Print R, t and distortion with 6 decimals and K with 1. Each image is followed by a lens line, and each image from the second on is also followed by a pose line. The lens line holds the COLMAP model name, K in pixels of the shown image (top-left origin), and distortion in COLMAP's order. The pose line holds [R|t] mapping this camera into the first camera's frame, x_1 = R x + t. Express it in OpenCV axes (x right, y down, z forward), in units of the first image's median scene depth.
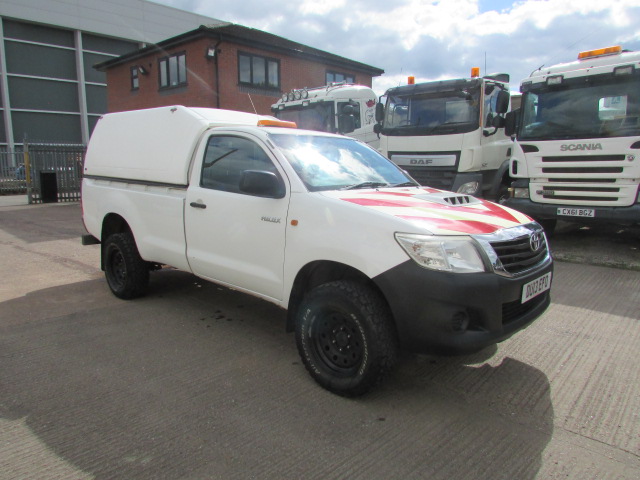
lens RADIAL K [[456.5, 0, 313.4], [0, 456.5, 240.1], [0, 0, 1]] dist [-0.067974, 0.059936]
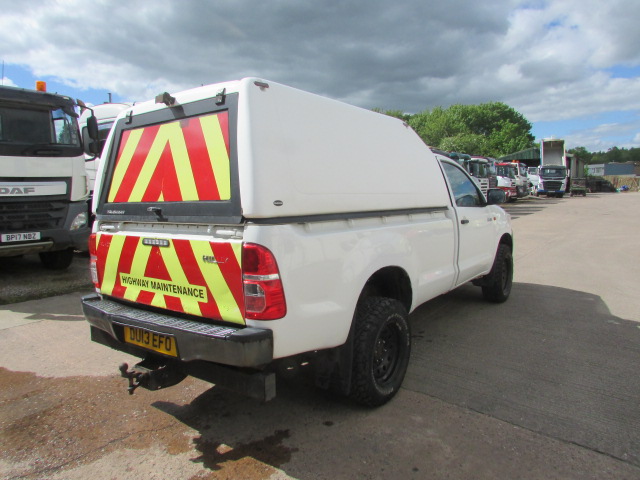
lens RADIAL K [[455.2, 0, 307.6], [0, 455.2, 233.5], [0, 0, 1]] dist [-0.027649, 0.006417]
pose [[-0.113429, -0.100010, 0.988500, -0.606394], [0.182122, 0.975970, 0.119641, -0.115709], [-0.976712, 0.193598, -0.092489, 0.675584]]
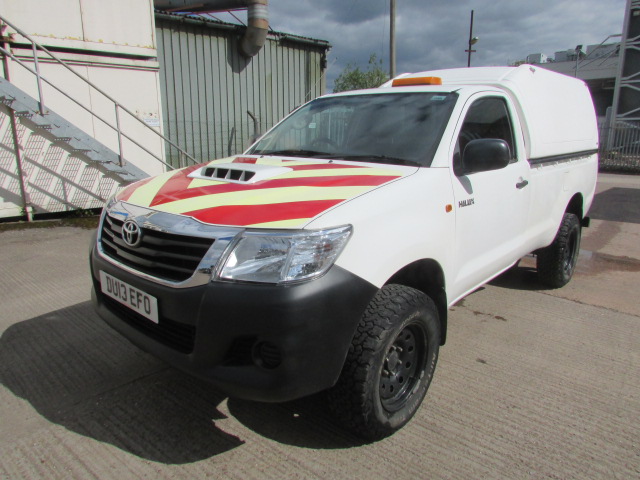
lens RADIAL K [[455.2, 0, 307.6], [0, 455.2, 233.5], [0, 0, 1]] dist [-0.027649, 0.006417]
pose [[0.020711, 0.205714, -0.978393, 0.401459], [-0.175625, 0.964135, 0.198998, -0.061854], [0.984239, 0.167709, 0.056097, 0.414472]]
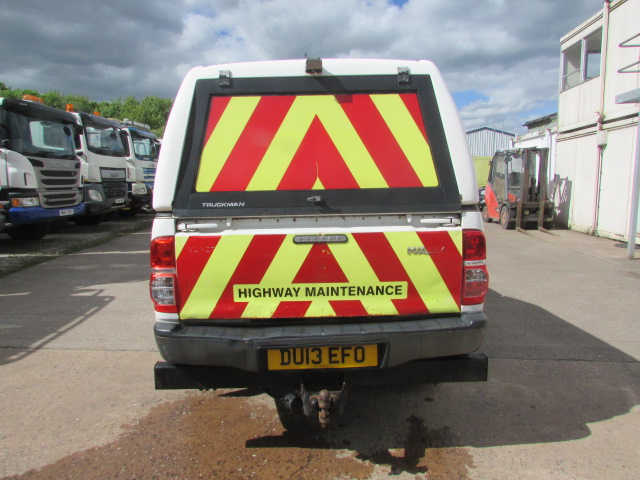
lens RADIAL K [[455.2, 0, 307.6], [0, 455.2, 233.5], [0, 0, 1]] dist [-0.027649, 0.006417]
pose [[-0.701770, -0.085852, 0.707212, -0.460922], [0.122360, 0.963434, 0.238375, -0.157982], [-0.701817, 0.253819, -0.665604, 0.932048]]
